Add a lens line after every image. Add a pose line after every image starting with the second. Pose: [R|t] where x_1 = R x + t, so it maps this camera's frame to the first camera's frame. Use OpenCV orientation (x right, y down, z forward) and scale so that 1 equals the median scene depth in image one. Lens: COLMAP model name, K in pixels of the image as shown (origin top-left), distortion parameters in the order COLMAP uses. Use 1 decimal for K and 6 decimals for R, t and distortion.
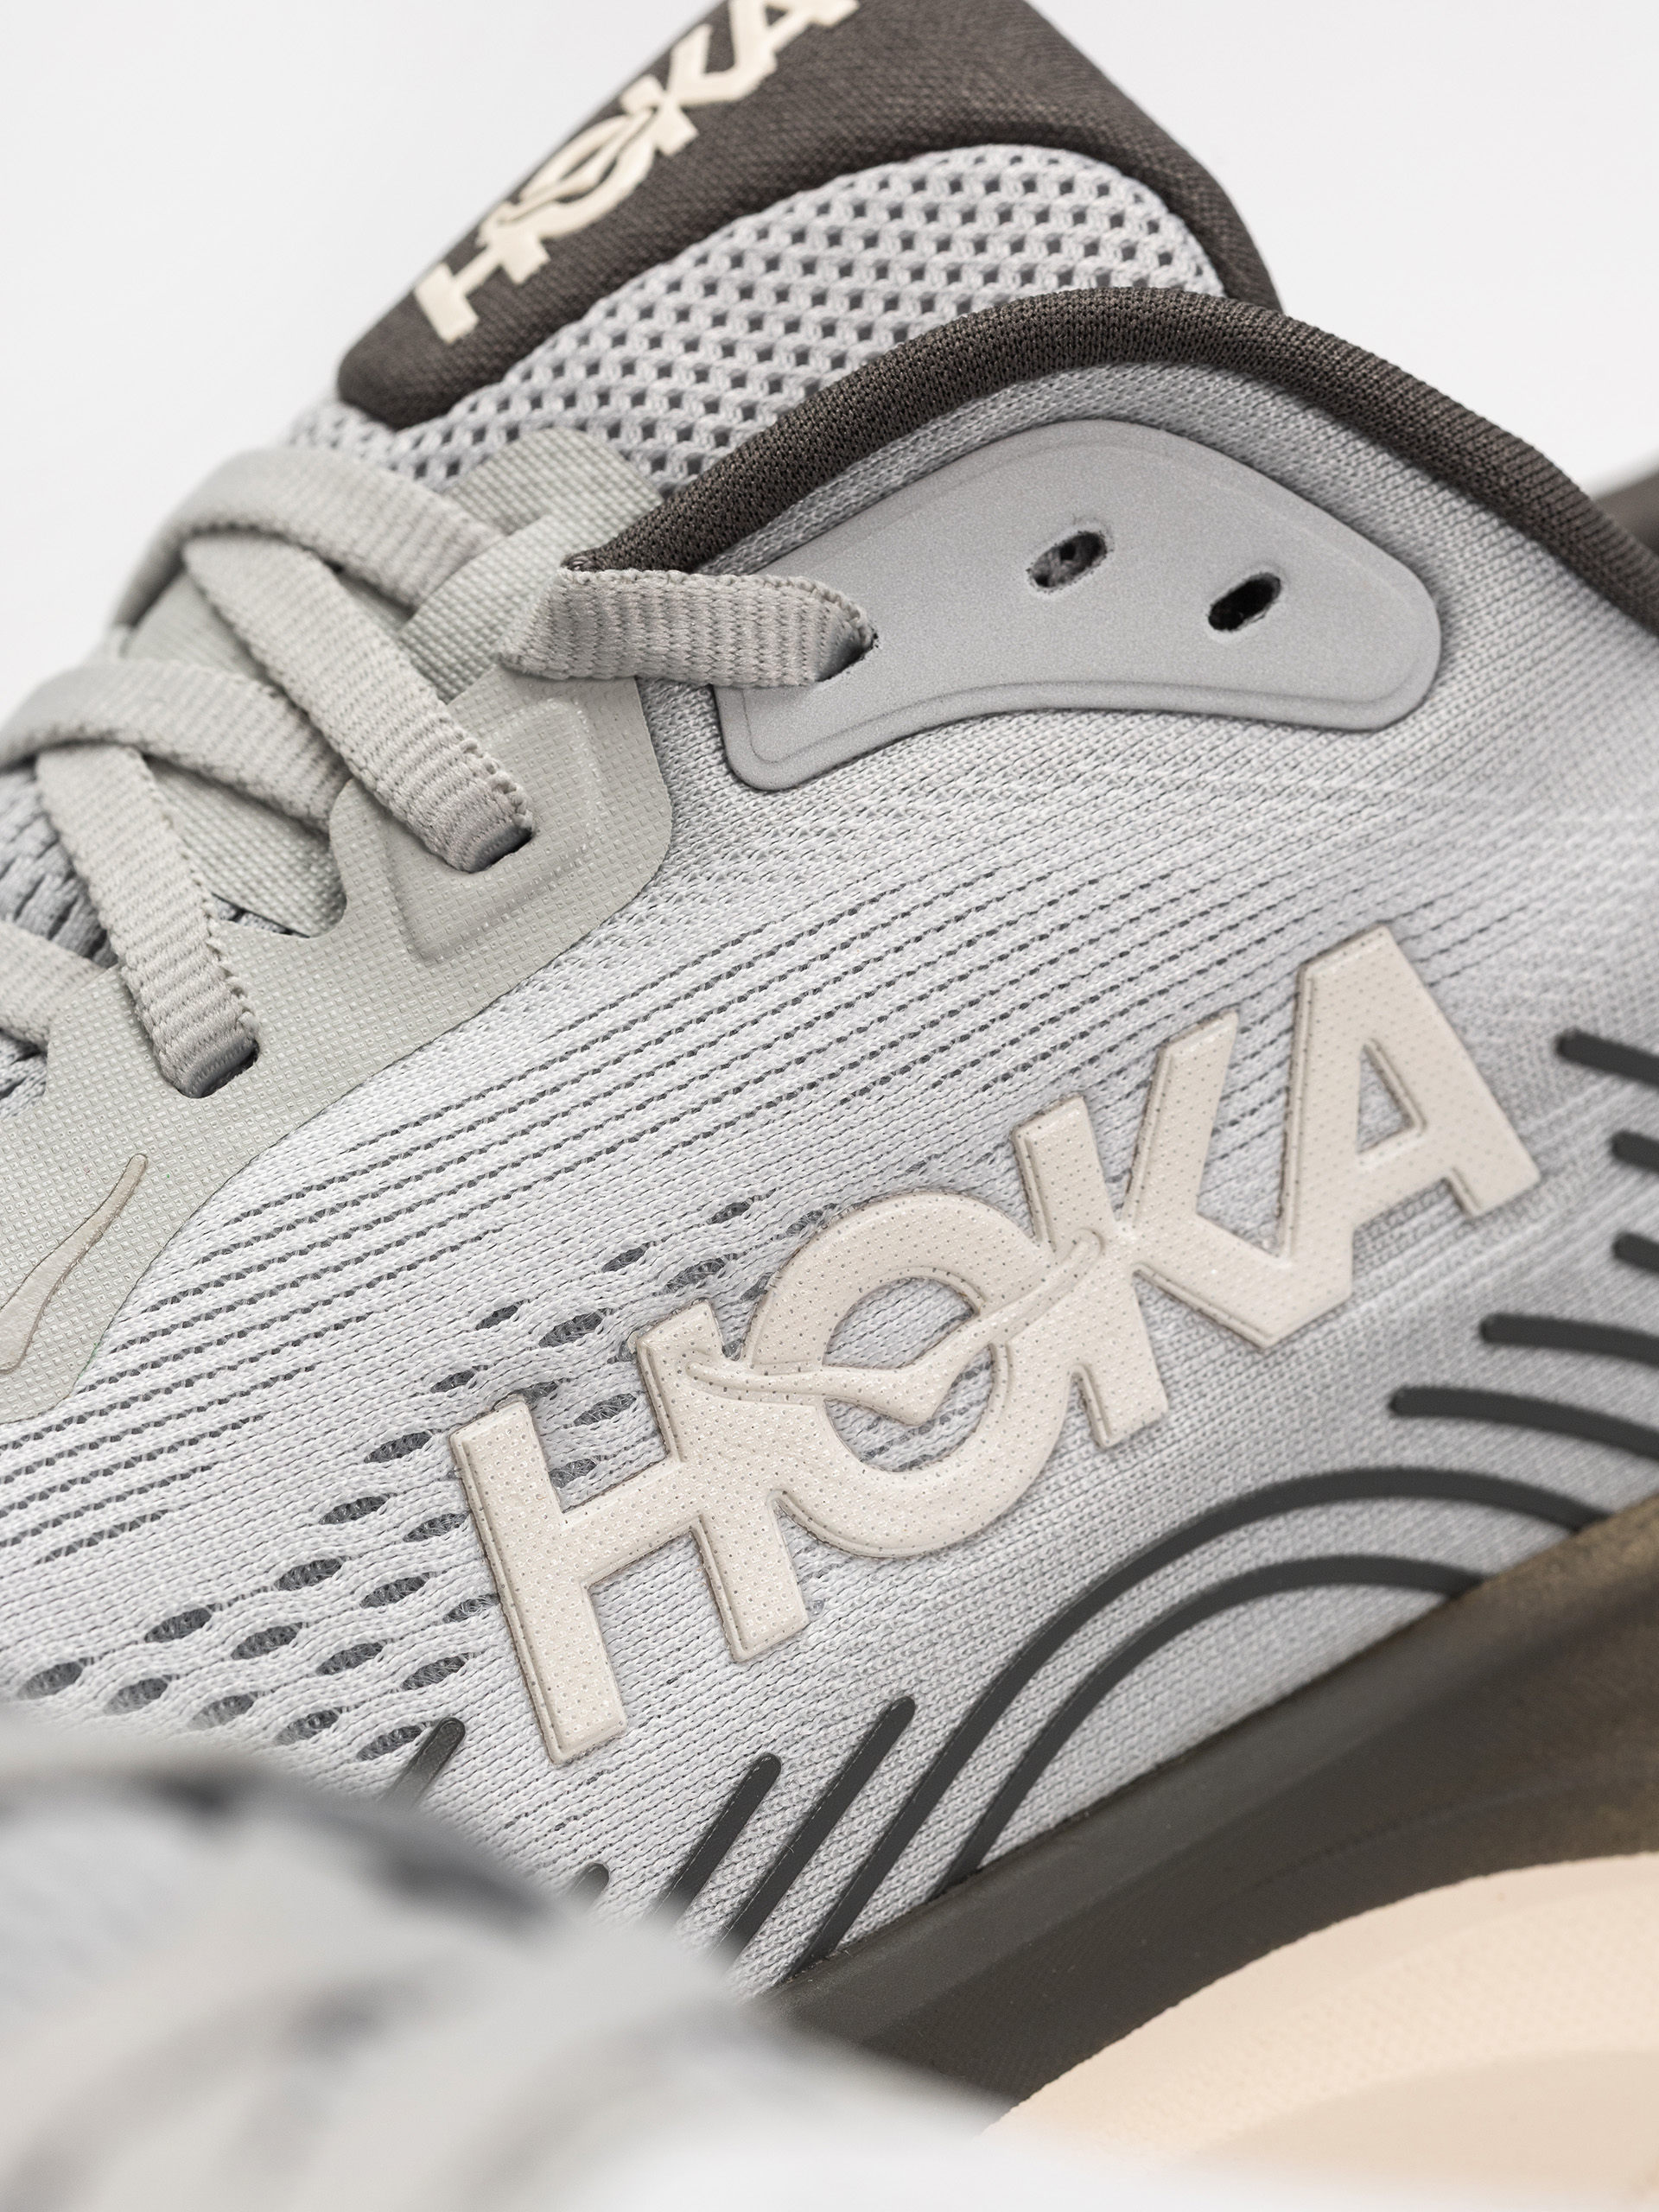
lens RADIAL K [[6343.9, 0, 829.5], [0, 6343.9, 1106.0], [0, 0, 1]] dist [0.004548, 1.823745]
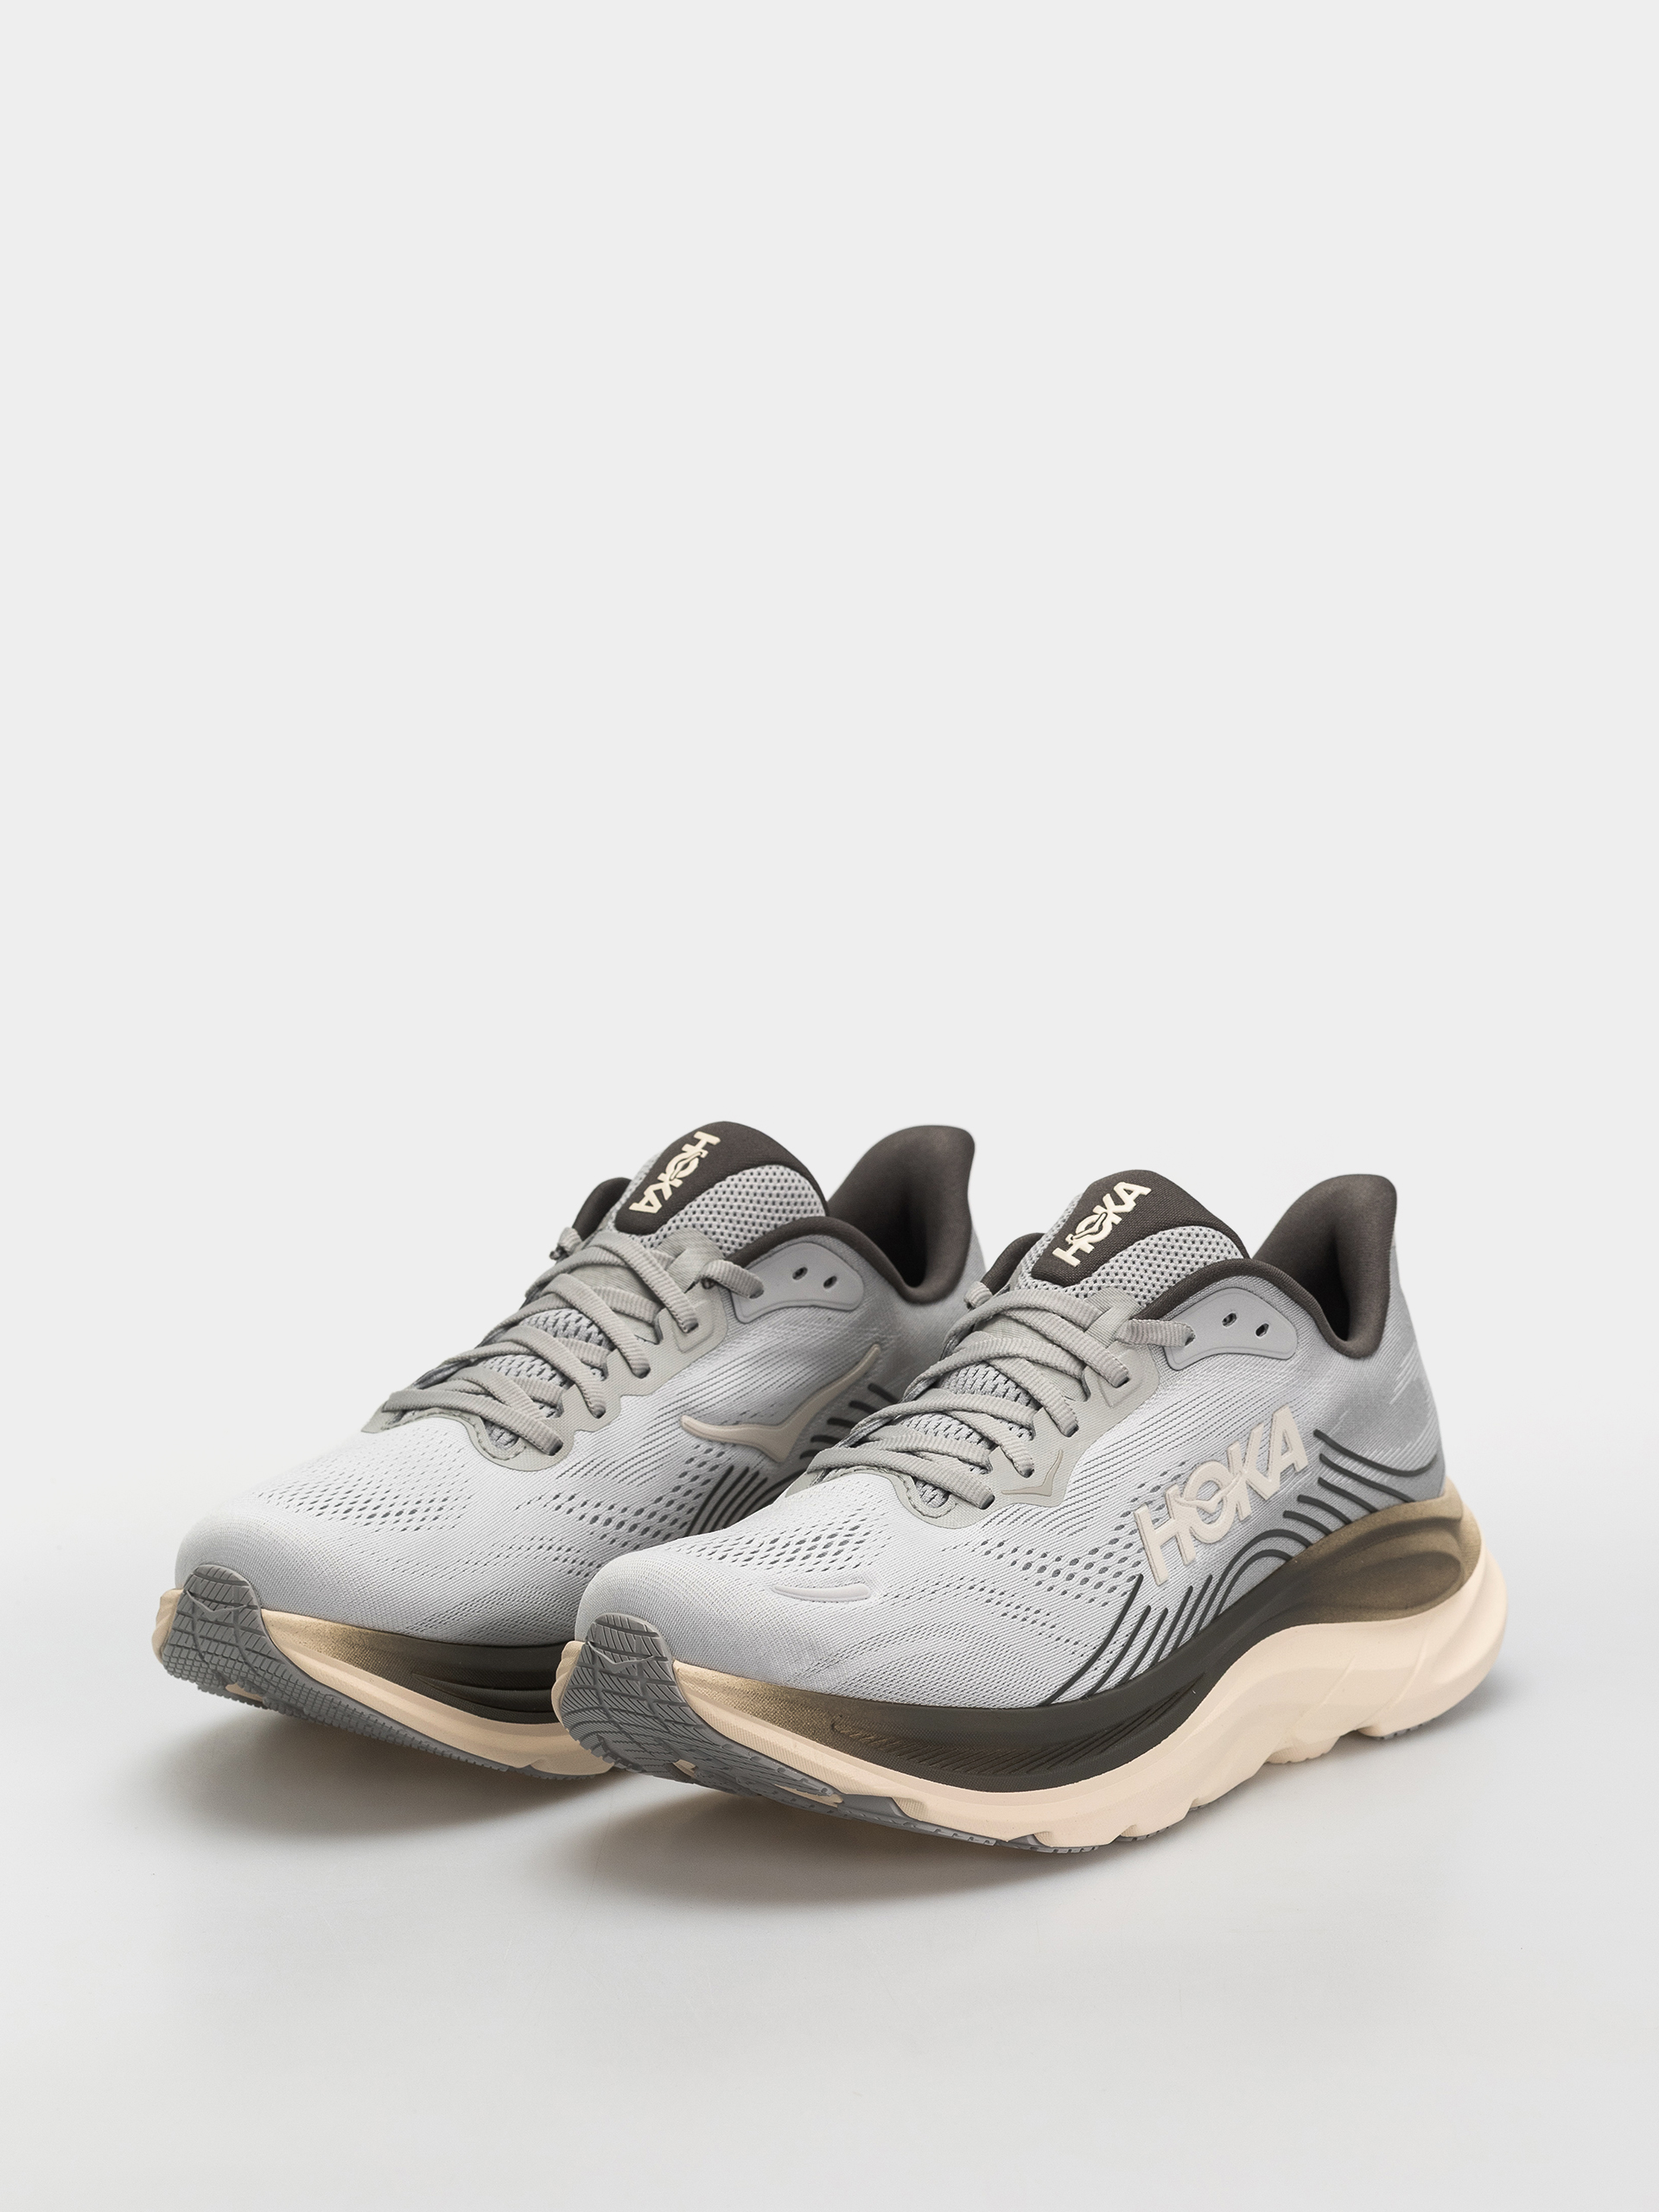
lens RADIAL K [[6343.9, 0, 829.5], [0, 6343.9, 1106.0], [0, 0, 1]] dist [0.004548, 1.823745]
pose [[0.876120, 0.044321, 0.480051, -2.353795], [0.018174, 0.992021, -0.124757, 0.314858], [-0.481750, 0.118027, 0.868324, -2.750122]]
